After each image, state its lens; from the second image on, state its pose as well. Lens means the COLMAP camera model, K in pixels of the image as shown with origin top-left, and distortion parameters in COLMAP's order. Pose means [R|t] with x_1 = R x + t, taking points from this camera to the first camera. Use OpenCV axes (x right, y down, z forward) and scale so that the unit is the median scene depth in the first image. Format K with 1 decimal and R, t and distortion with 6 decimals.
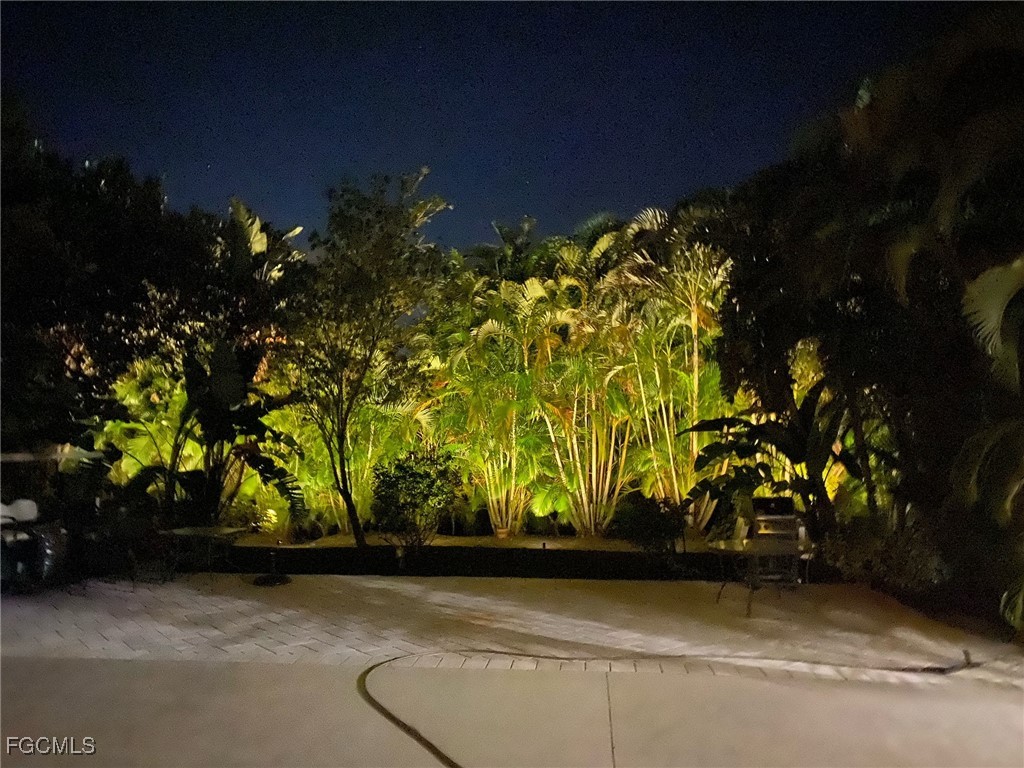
lens RADIAL K [[772.4, 0, 521.5], [0, 772.4, 379.1], [0, 0, 1]] dist [0.054851, -0.077776]
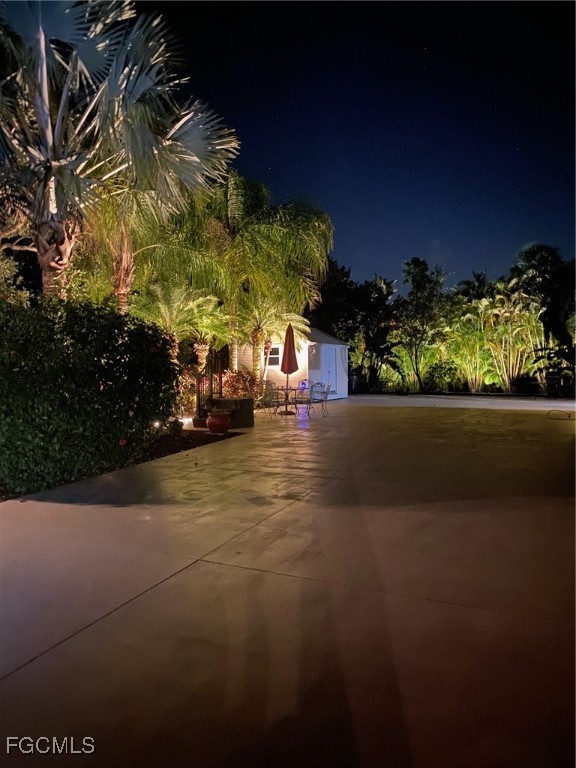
lens RADIAL K [[579.3, 0, 285.2], [0, 579.3, 390.9], [0, 0, 1]] dist [0.054851, -0.077776]
pose [[0.934387, 0.008796, -0.356152, 0.091076], [0.035316, 0.992484, 0.117166, -0.066141], [0.354506, -0.122056, 0.927053, -1.184813]]
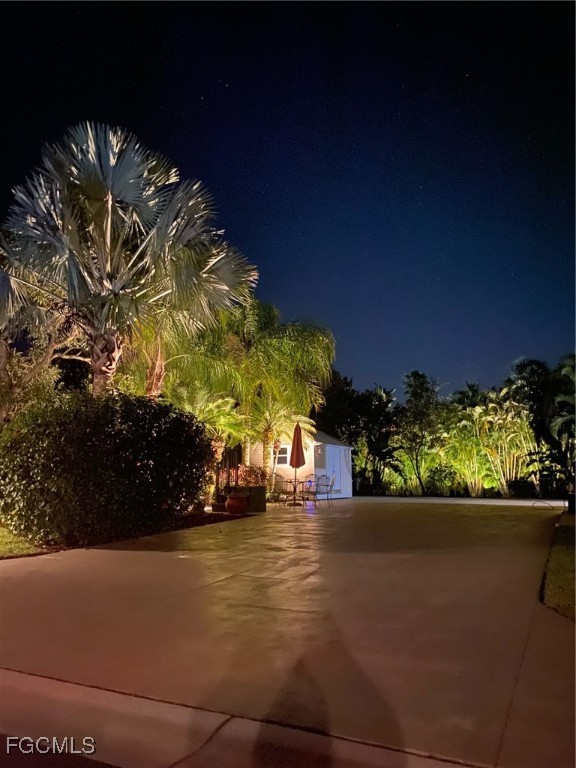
lens RADIAL K [[579.3, 0, 284.3], [0, 579.3, 392.0], [0, 0, 1]] dist [0.054851, -0.077776]
pose [[0.930647, -0.056056, -0.361599, 0.129322], [0.031426, 0.996789, -0.073645, -0.039932], [0.364566, 0.057174, 0.929421, -1.306944]]
